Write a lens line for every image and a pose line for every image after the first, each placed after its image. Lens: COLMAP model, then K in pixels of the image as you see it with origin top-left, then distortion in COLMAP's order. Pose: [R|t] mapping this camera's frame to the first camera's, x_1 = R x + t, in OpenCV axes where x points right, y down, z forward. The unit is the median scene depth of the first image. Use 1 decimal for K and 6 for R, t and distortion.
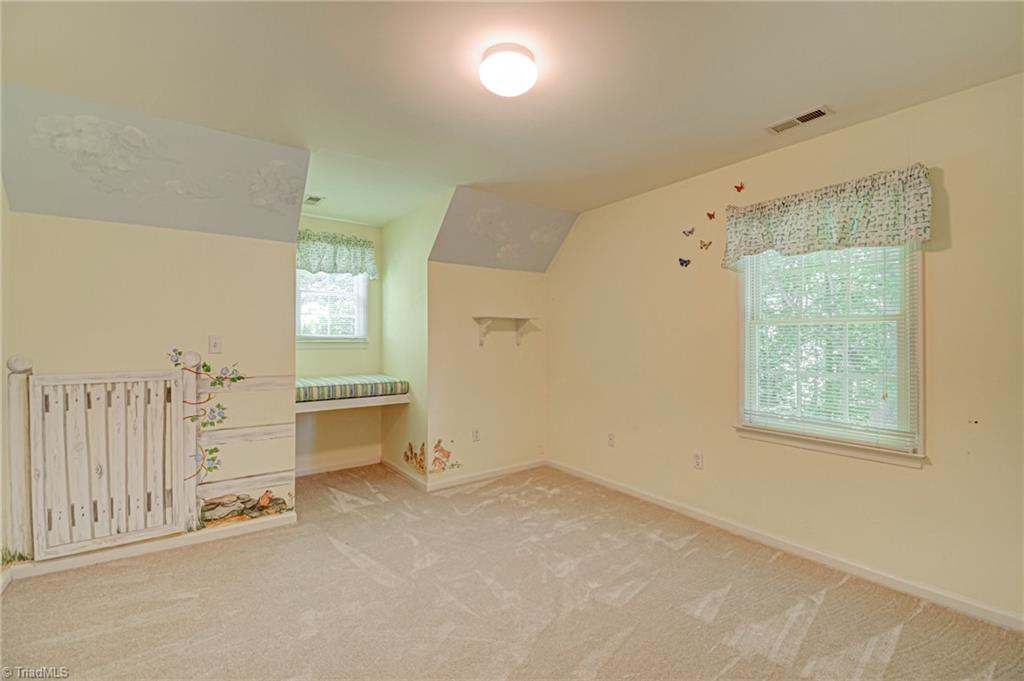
lens RADIAL K [[455.6, 0, 513.0], [0, 455.6, 341.0], [0, 0, 1]] dist [0.028159, -0.005340]
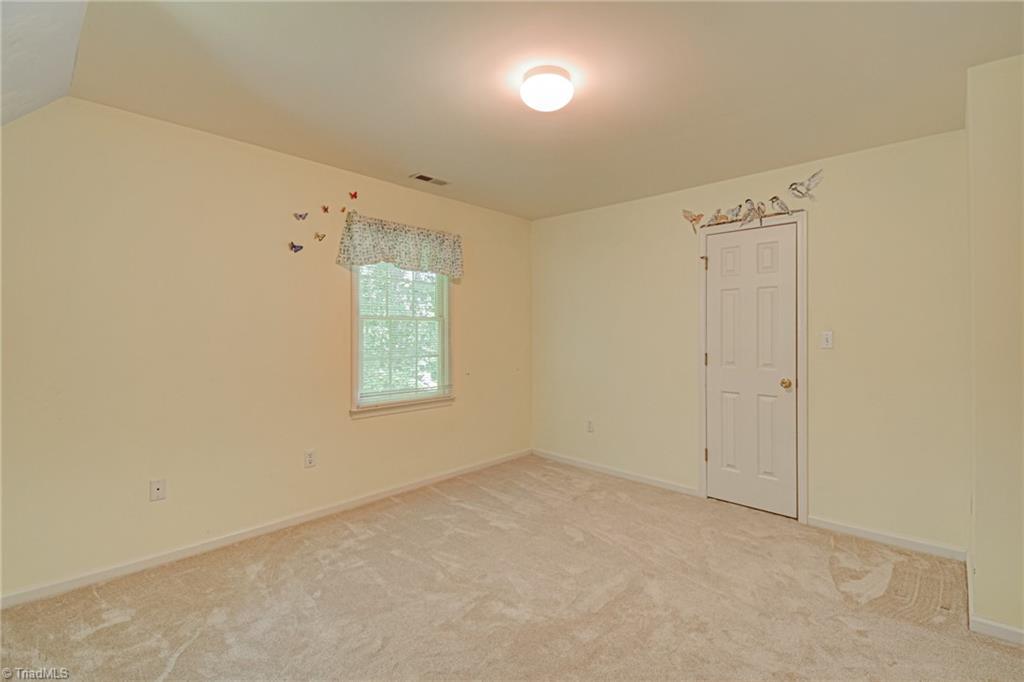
lens RADIAL K [[455.6, 0, 513.2], [0, 455.6, 338.7], [0, 0, 1]] dist [0.028159, -0.005340]
pose [[-0.189246, -0.000838, 0.981929, -0.745855], [0.009556, 0.999951, 0.002695, 0.015513], [-0.981883, 0.009893, -0.189228, 0.920806]]
